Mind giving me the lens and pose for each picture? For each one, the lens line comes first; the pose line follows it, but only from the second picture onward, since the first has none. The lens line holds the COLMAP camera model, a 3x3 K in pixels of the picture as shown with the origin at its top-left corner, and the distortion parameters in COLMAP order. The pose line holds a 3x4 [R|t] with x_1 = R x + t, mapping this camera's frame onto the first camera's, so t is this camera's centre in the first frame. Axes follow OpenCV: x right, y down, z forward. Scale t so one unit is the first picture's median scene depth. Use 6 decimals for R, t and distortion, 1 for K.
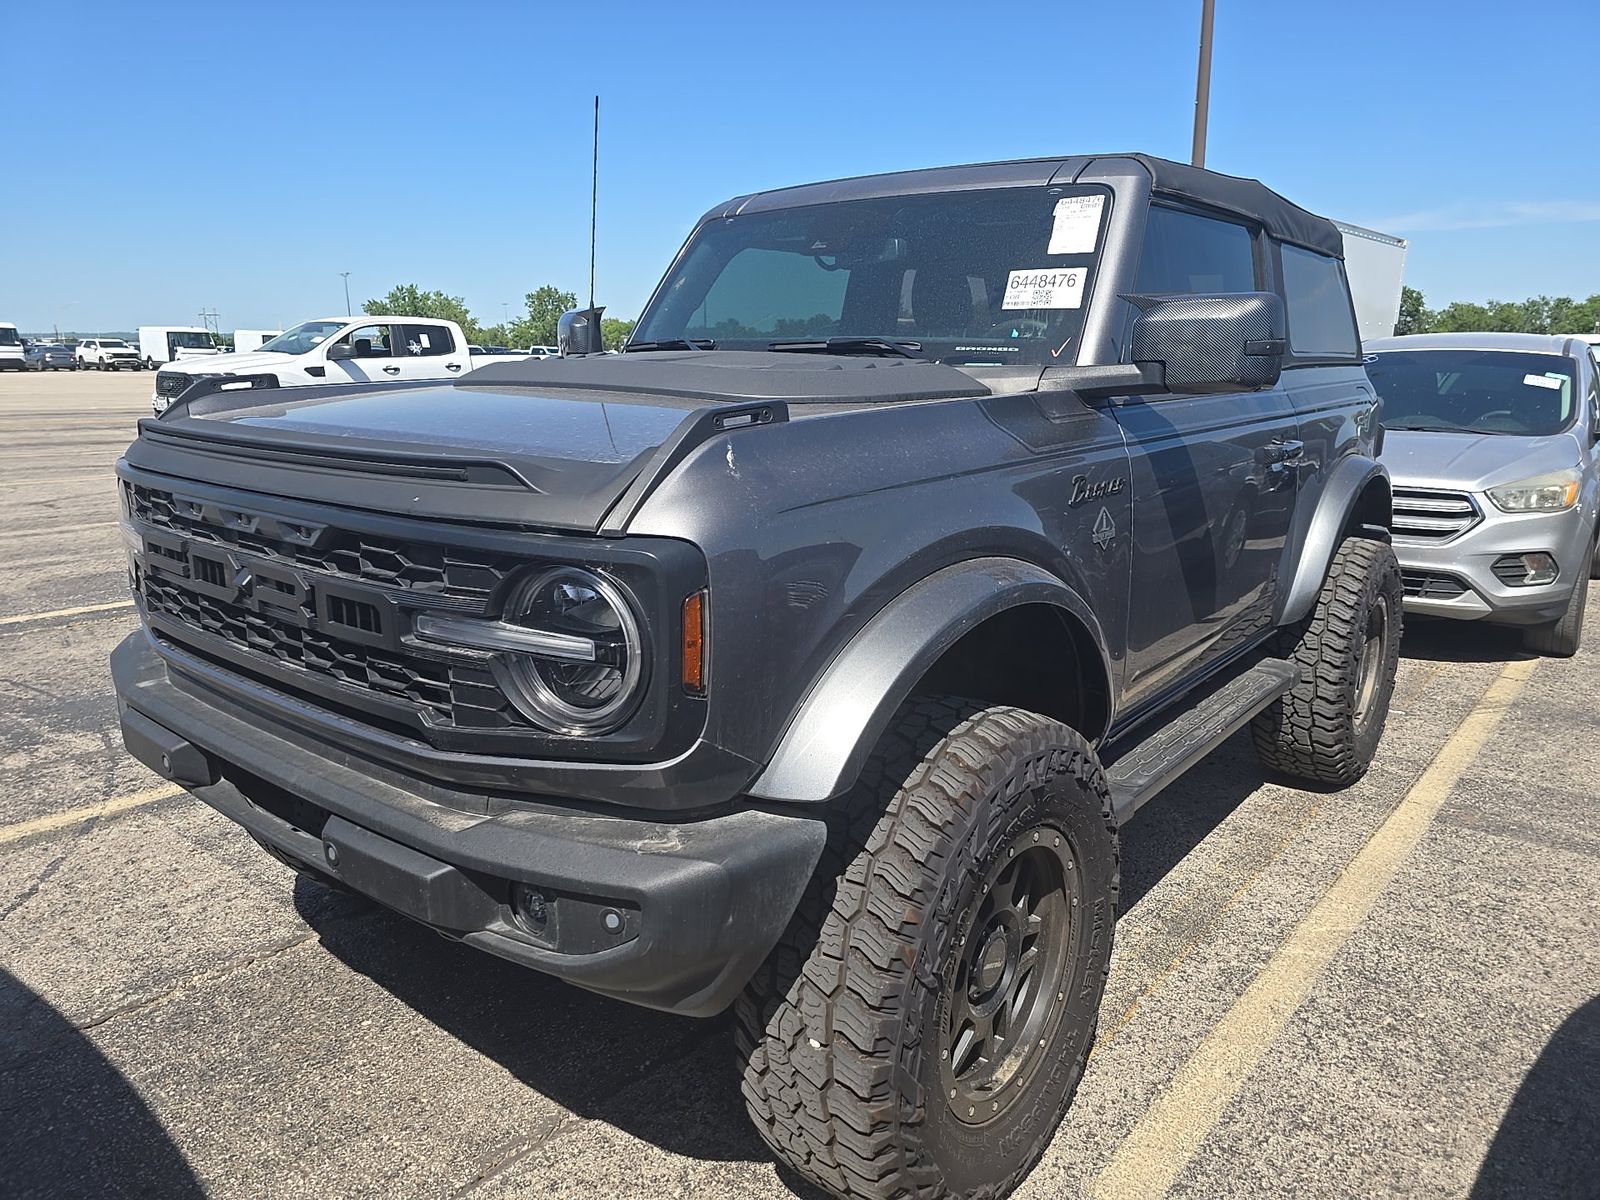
lens RADIAL K [[1089.4, 0, 800.0], [0, 1089.4, 600.0], [0, 0, 1]] dist [0.002311, -0.000830]
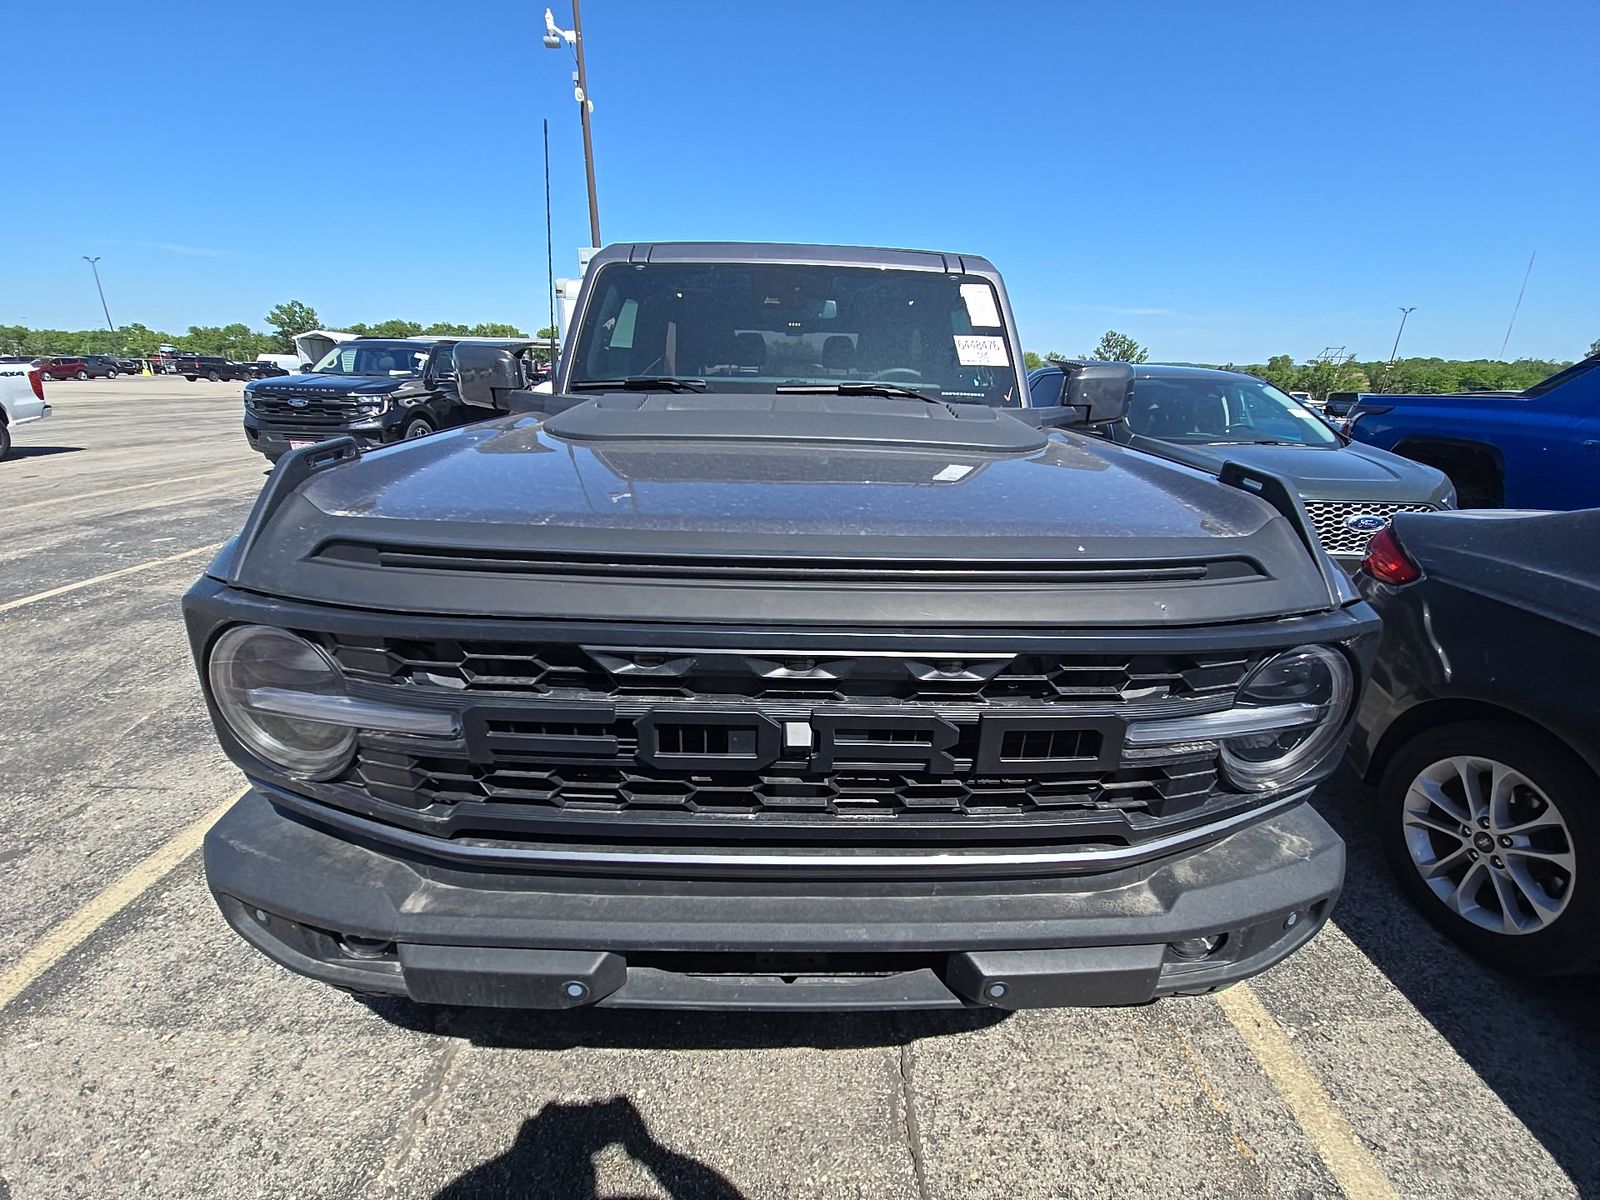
lens RADIAL K [[638.0, 0, 801.5], [0, 638.0, 608.4], [0, 0, 1]] dist [-0.000996, -0.000062]
pose [[0.760270, -0.205123, 0.616372, -0.589170], [0.116534, 0.976511, 0.181234, -0.142780], [-0.639069, -0.065959, 0.766316, 0.518253]]
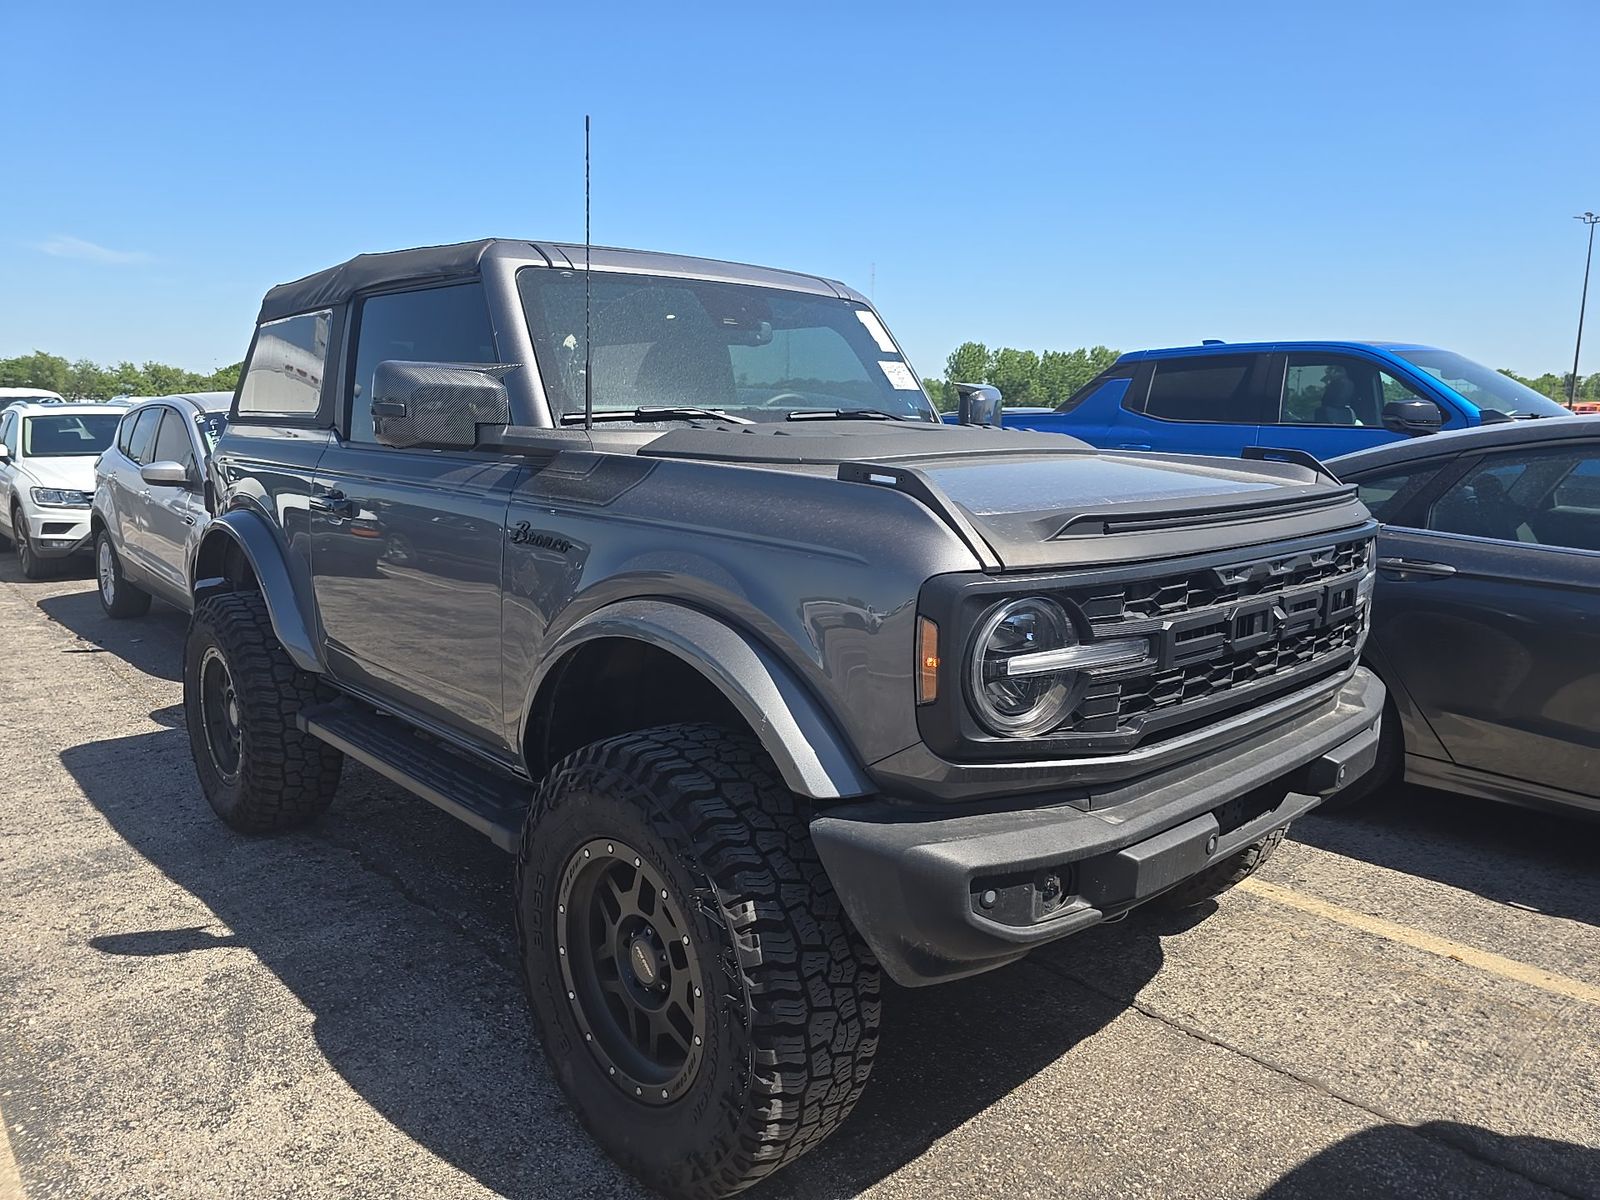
lens RADIAL K [[1089.8, 0, 800.0], [0, 1089.8, 600.0], [0, 0, 1]] dist [0.021369, -0.002910]
pose [[0.128984, -0.168611, 0.977207, -1.374325], [0.208381, 0.968044, 0.139526, -0.244060], [-0.969505, 0.185635, 0.159998, 1.030120]]
